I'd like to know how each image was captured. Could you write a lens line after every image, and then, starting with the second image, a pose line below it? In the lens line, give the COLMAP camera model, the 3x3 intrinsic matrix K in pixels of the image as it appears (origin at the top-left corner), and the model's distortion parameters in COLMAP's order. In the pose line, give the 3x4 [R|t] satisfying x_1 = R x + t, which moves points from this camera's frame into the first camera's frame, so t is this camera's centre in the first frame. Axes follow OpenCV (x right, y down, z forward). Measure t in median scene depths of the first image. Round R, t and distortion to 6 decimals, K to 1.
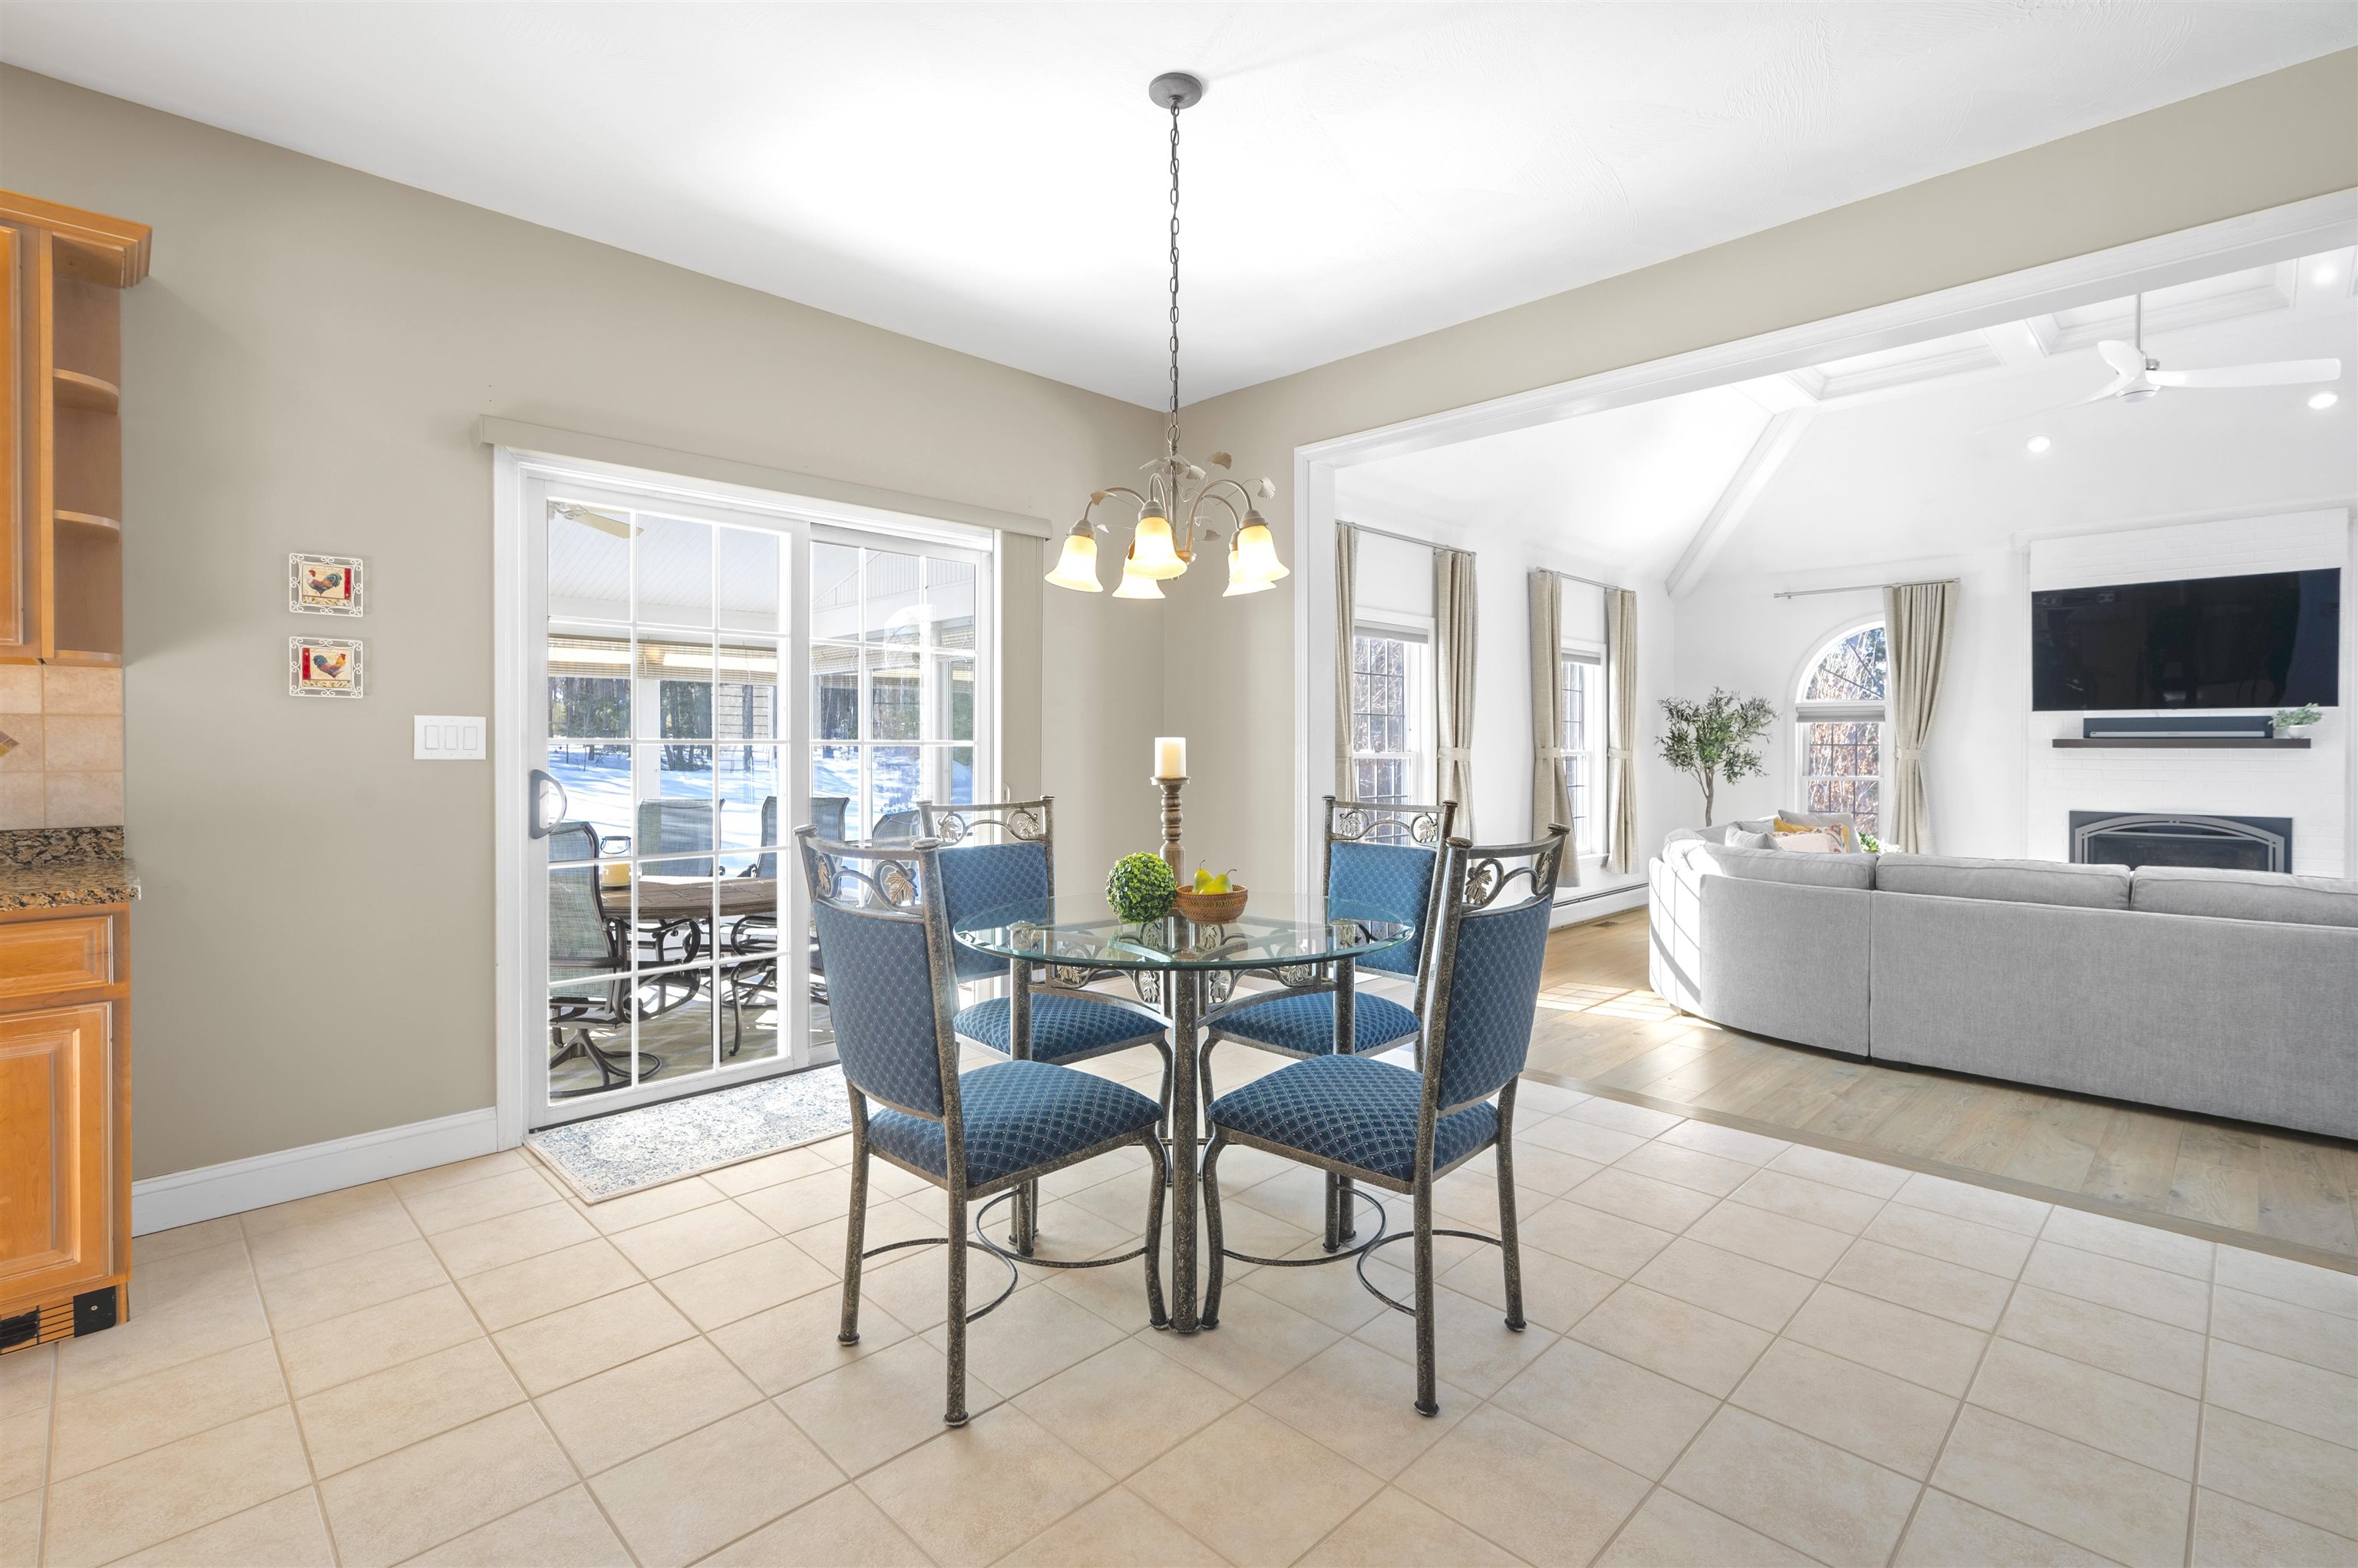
lens RADIAL K [[1078.0, 0, 1190.8], [0, 1078.0, 754.0], [0, 0, 1]] dist [-0.003628, 0.000997]
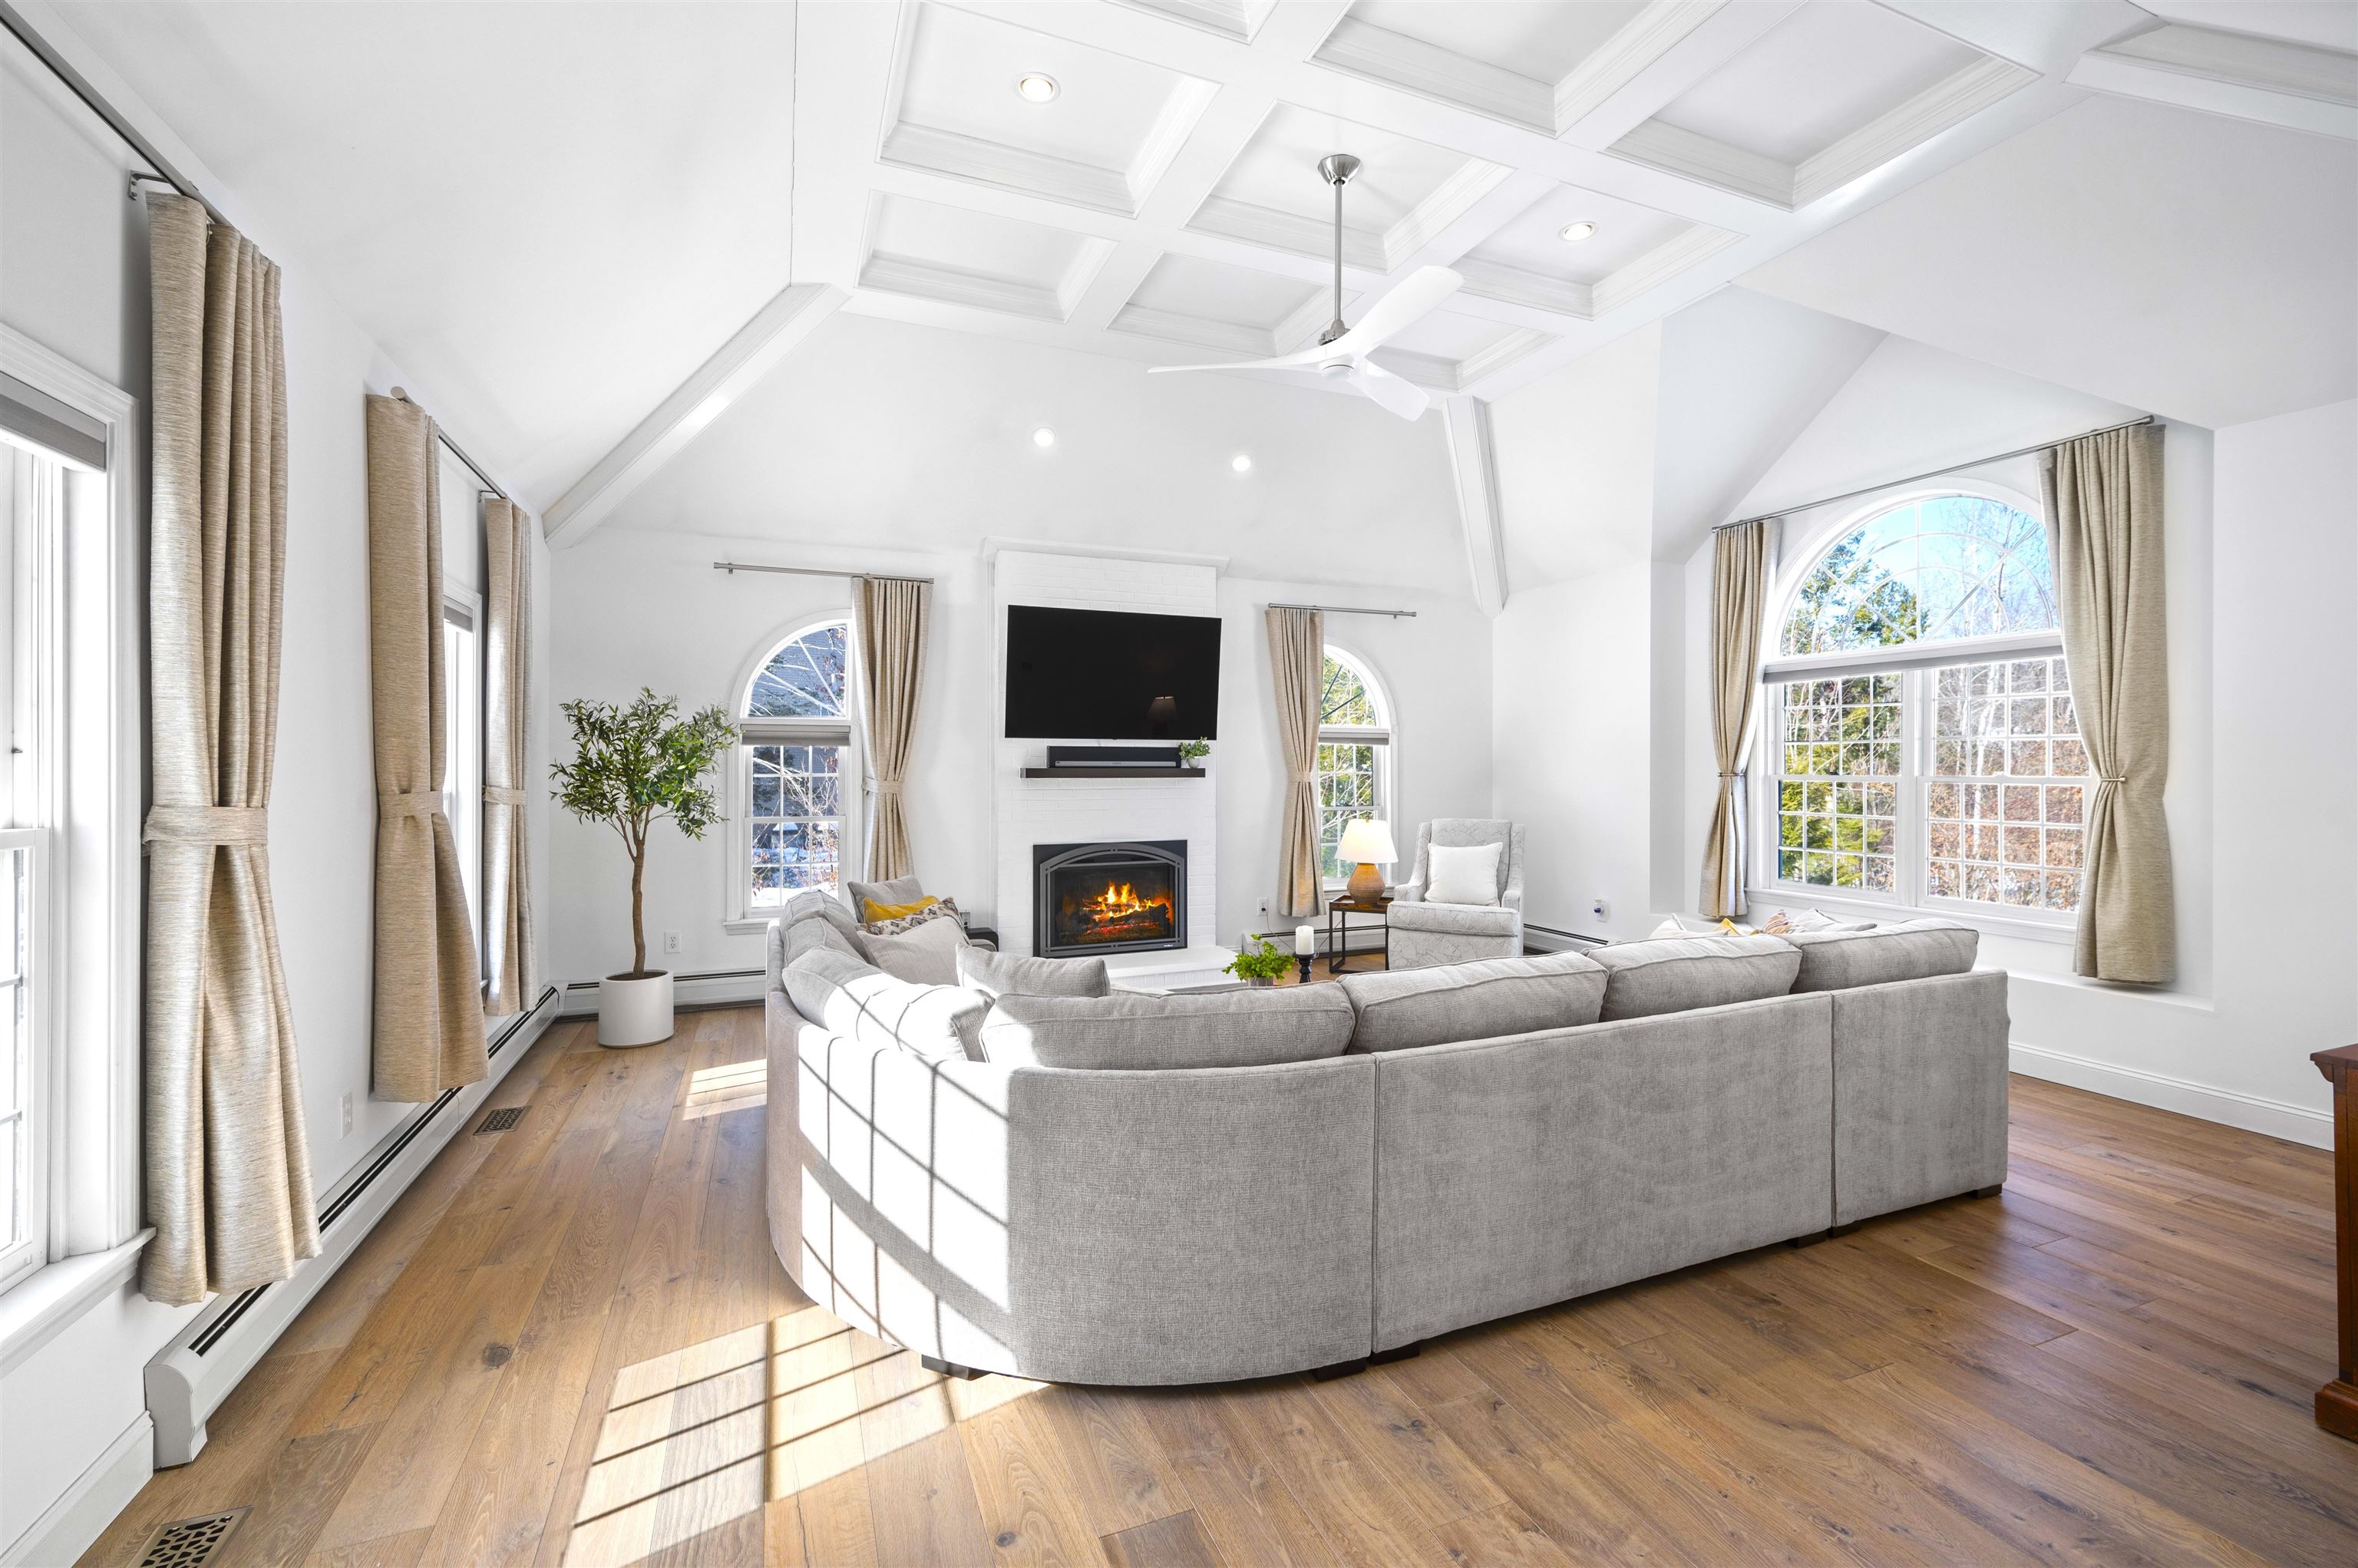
lens RADIAL K [[985.8, 0, 1169.4], [0, 985.8, 759.7], [0, 0, 1]] dist [-0.002478, -0.000887]
pose [[0.390570, 0.003560, 0.920566, 0.150231], [0.007751, 0.999944, -0.007155, -0.028855], [-0.920541, 0.009929, 0.390521, 1.113866]]
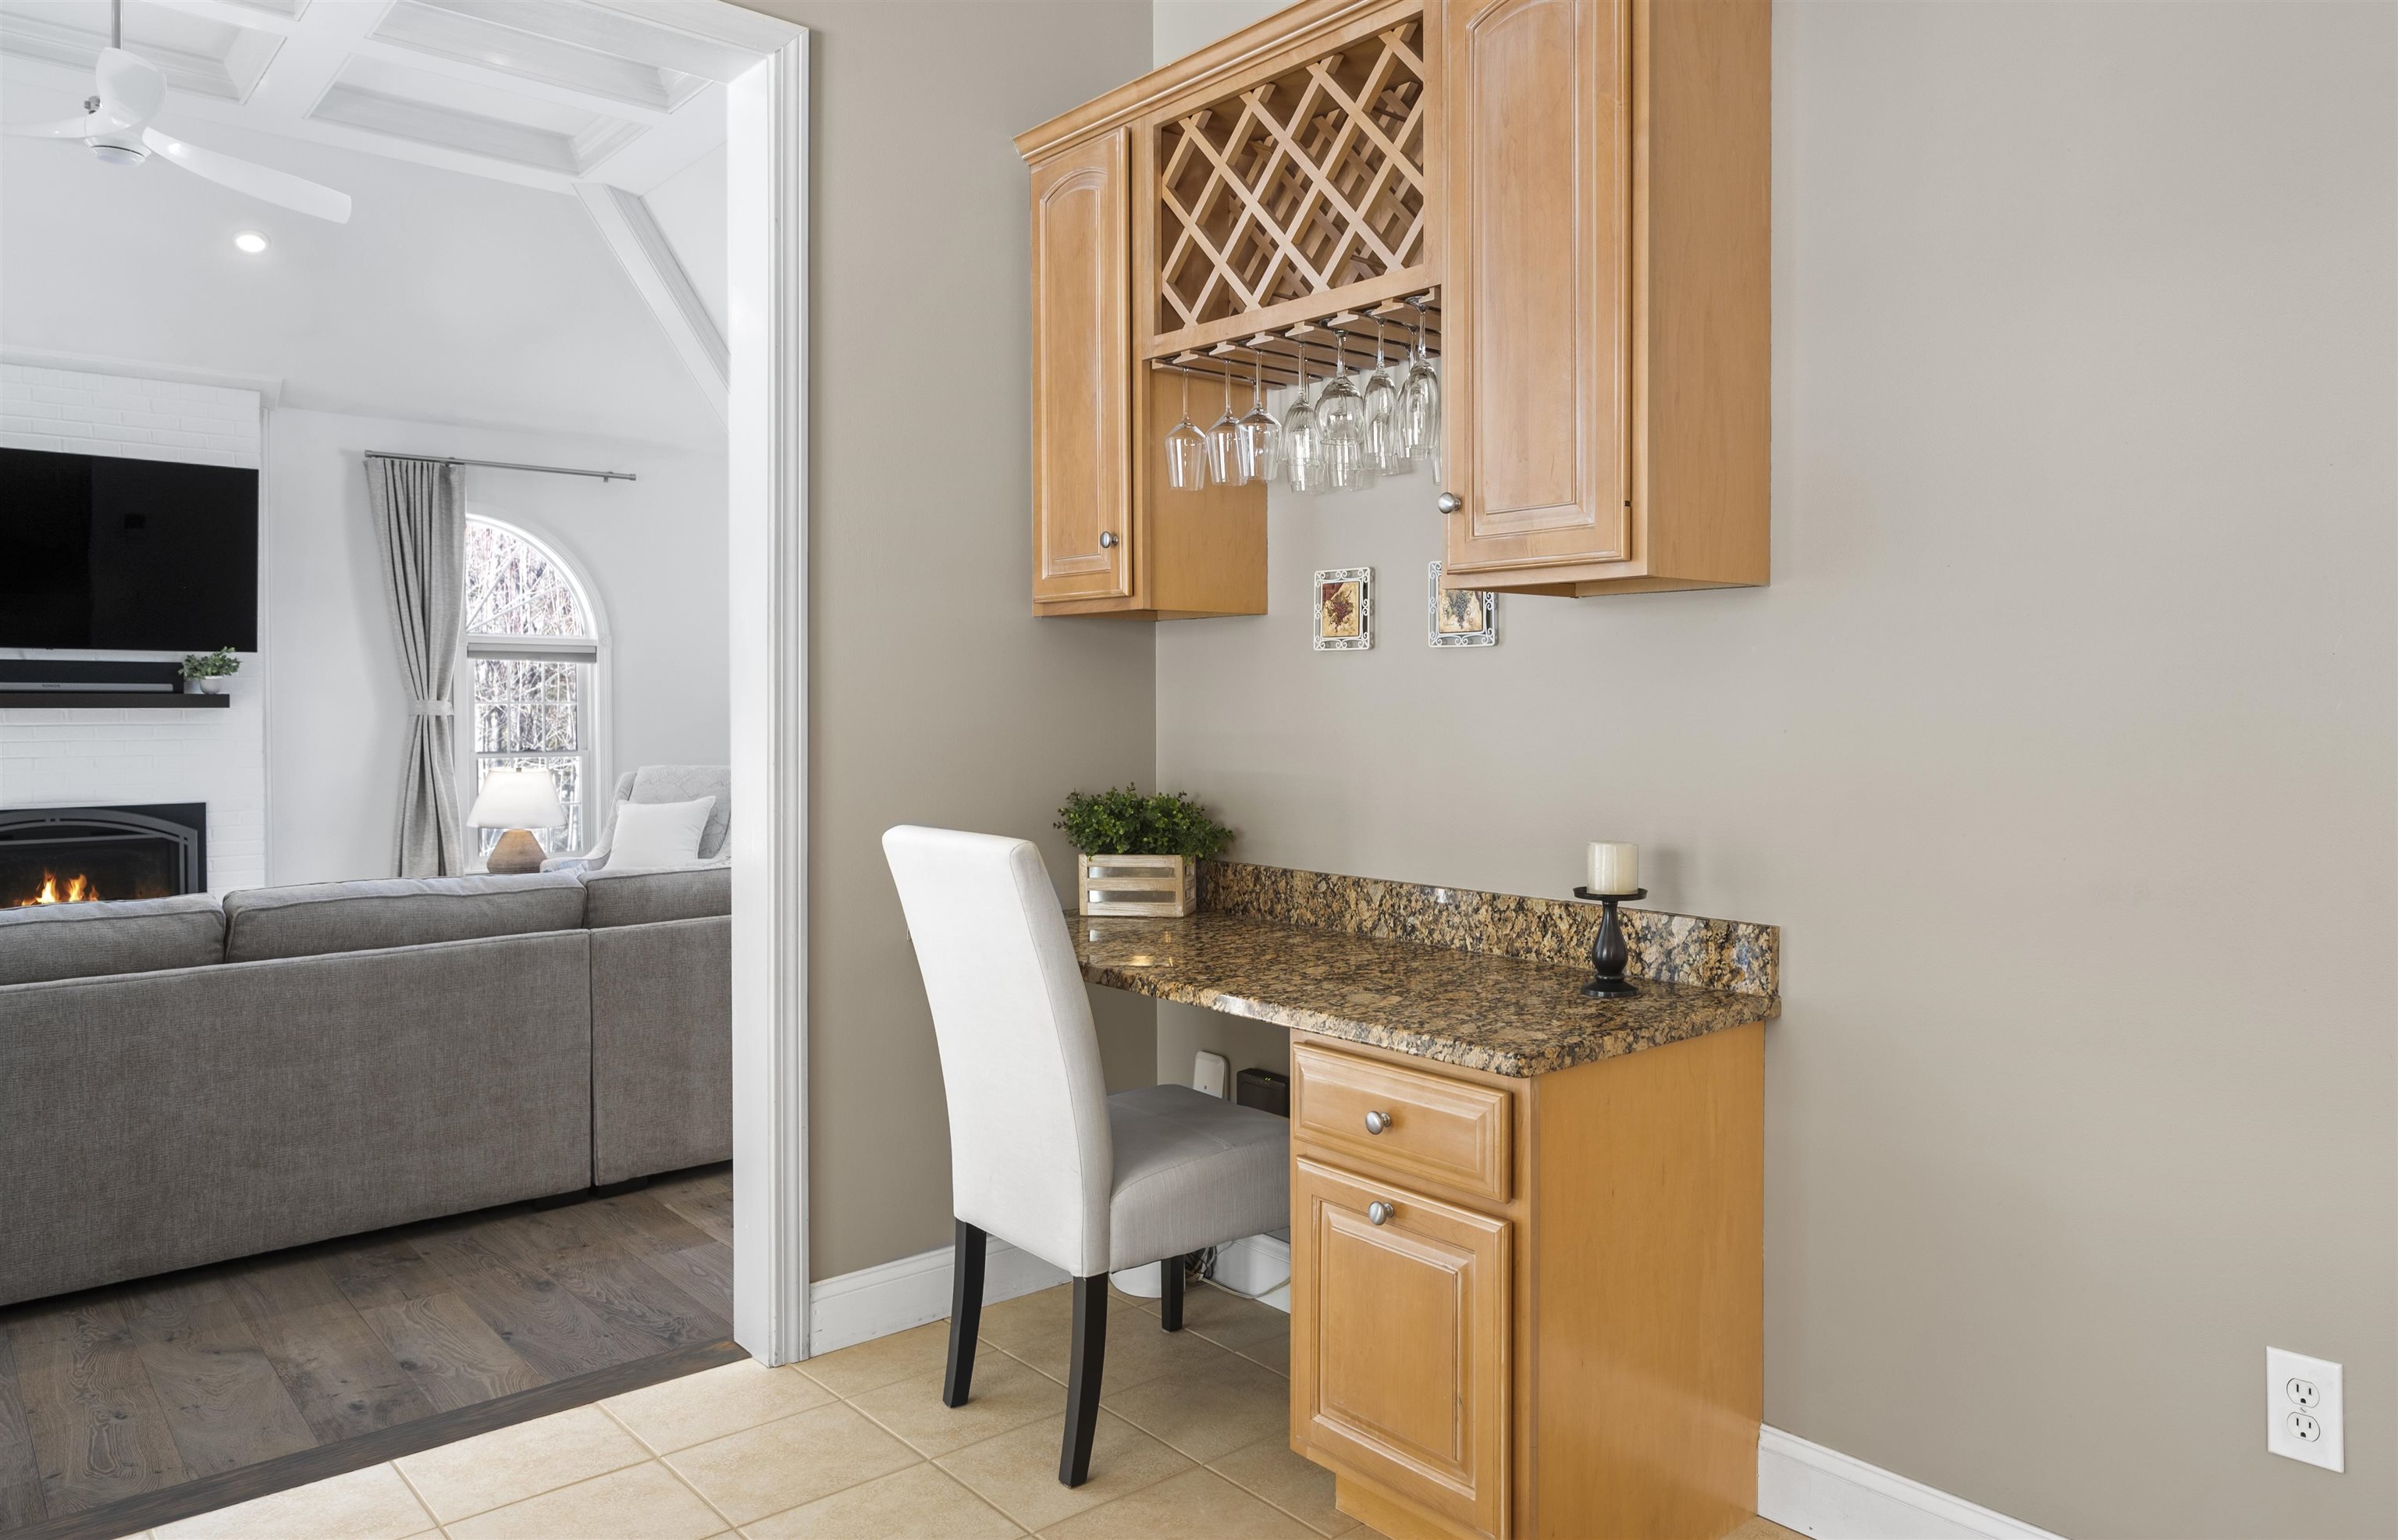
lens RADIAL K [[1577.8, 0, 1381.6], [0, 1577.8, 727.5], [0, 0, 1]] dist [-0.004139, -0.003901]
pose [[0.017113, -0.015604, 0.999732, -0.053279], [0.007944, 0.999849, 0.015470, -0.003461], [-0.999822, 0.007677, 0.017234, 0.326177]]
